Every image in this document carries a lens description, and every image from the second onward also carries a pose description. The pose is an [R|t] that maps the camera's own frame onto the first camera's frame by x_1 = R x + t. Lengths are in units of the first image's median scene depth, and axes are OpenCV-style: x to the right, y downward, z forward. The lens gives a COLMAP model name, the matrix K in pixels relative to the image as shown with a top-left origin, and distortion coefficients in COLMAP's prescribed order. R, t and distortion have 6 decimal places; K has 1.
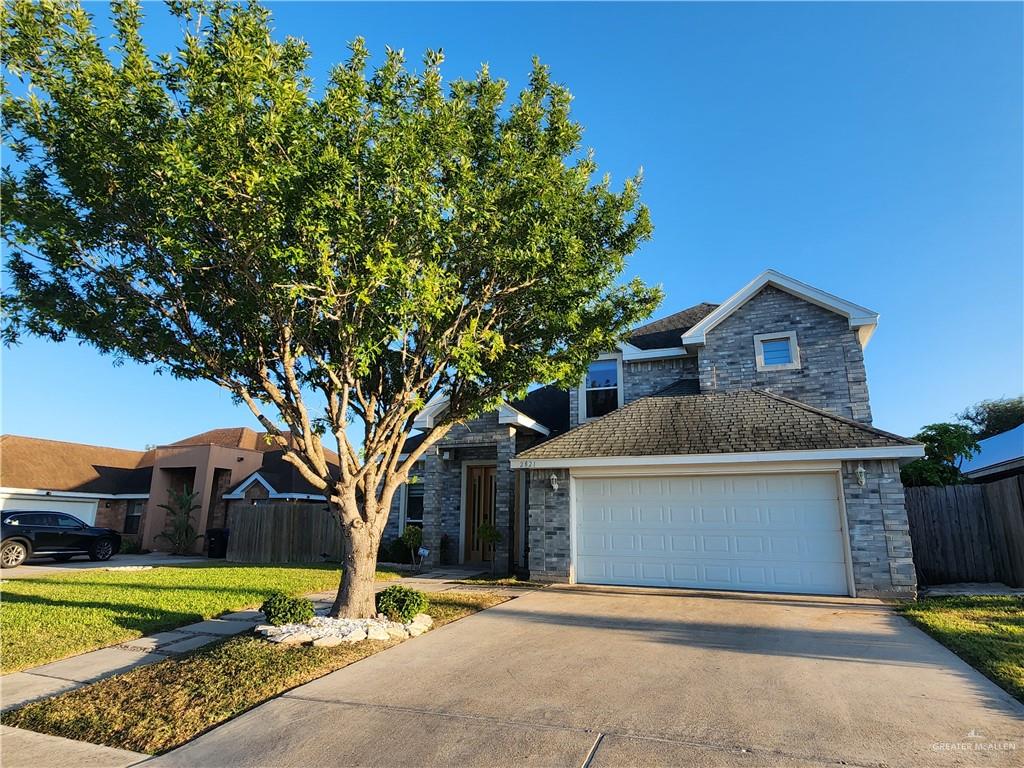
lens RADIAL K [[587.4, 0, 513.8], [0, 587.4, 385.2], [0, 0, 1]] dist [-0.004151, -0.000205]
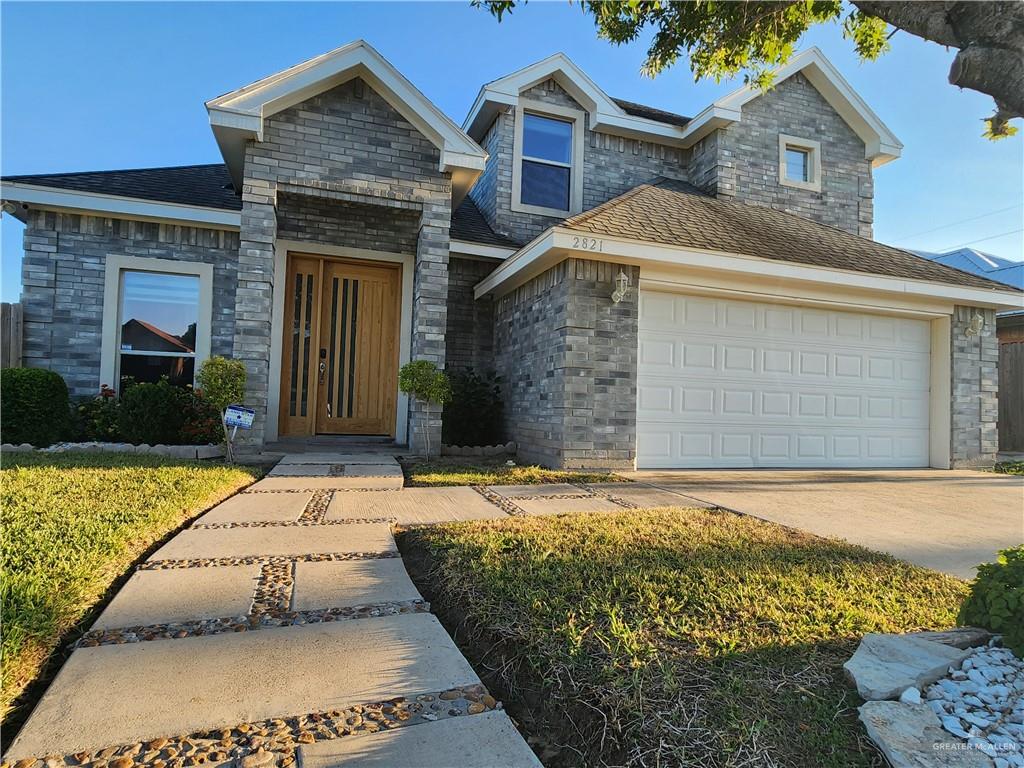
lens RADIAL K [[587.4, 0, 513.3], [0, 587.4, 386.5], [0, 0, 1]] dist [-0.004151, -0.000205]
pose [[0.753397, 0.036449, 0.656556, -0.341083], [-0.175539, 0.973376, 0.147394, 0.188600], [-0.633703, -0.226297, 0.739736, 0.645797]]
